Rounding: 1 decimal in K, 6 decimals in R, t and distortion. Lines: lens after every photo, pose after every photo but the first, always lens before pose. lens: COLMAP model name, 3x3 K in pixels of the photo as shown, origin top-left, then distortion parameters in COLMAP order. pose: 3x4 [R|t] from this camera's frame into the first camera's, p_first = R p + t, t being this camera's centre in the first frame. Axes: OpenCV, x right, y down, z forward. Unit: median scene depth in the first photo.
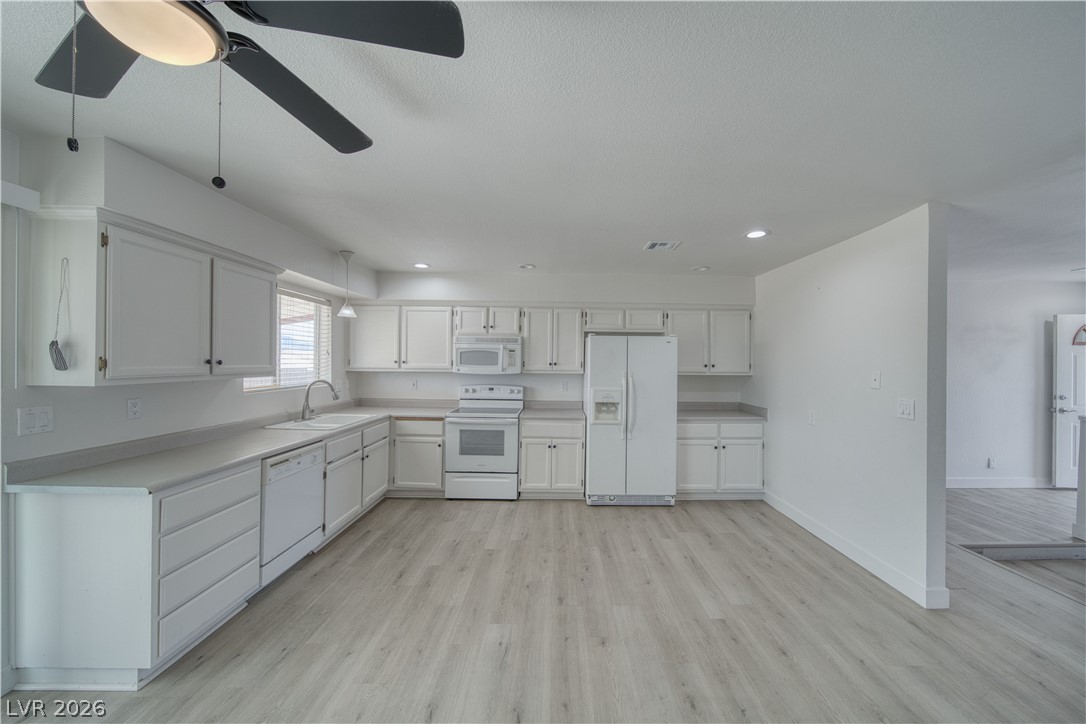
lens RADIAL K [[401.0, 0, 544.4], [0, 401.0, 361.3], [0, 0, 1]] dist [-0.002104, -0.000525]
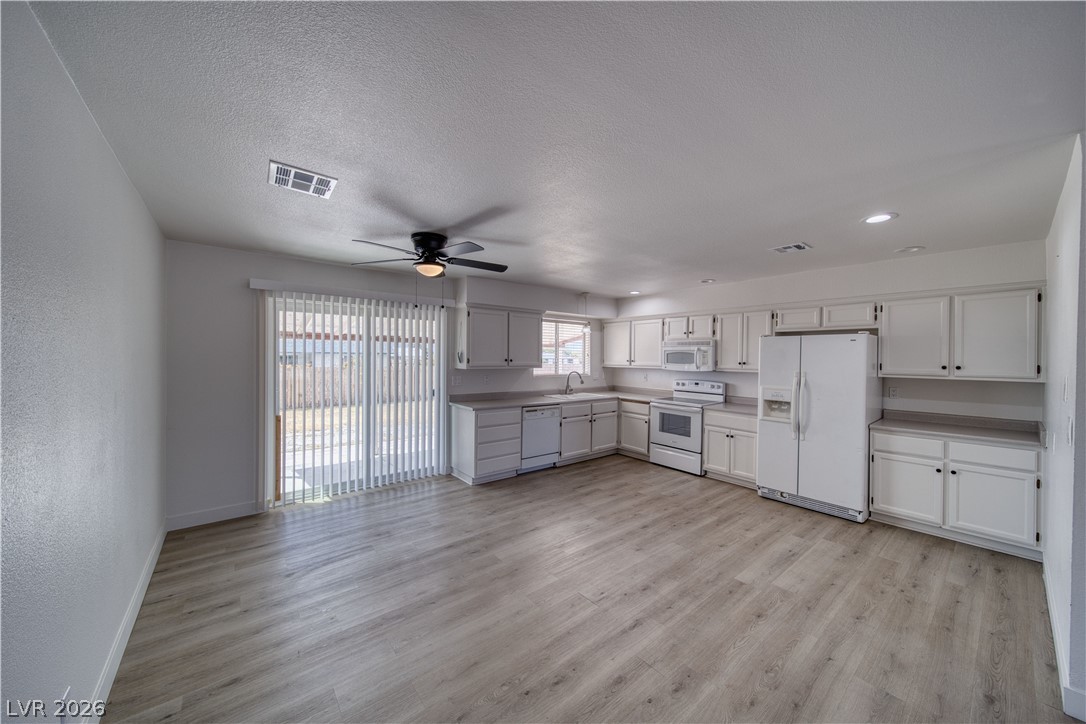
lens RADIAL K [[380.0, 0, 543.9], [0, 380.0, 360.5], [0, 0, 1]] dist [-0.001746, -0.000805]
pose [[0.621599, 0.003369, -0.783328, 0.550481], [-0.004419, 0.999990, 0.000794, 0.000713], [0.783323, 0.002968, 0.621607, -0.081355]]
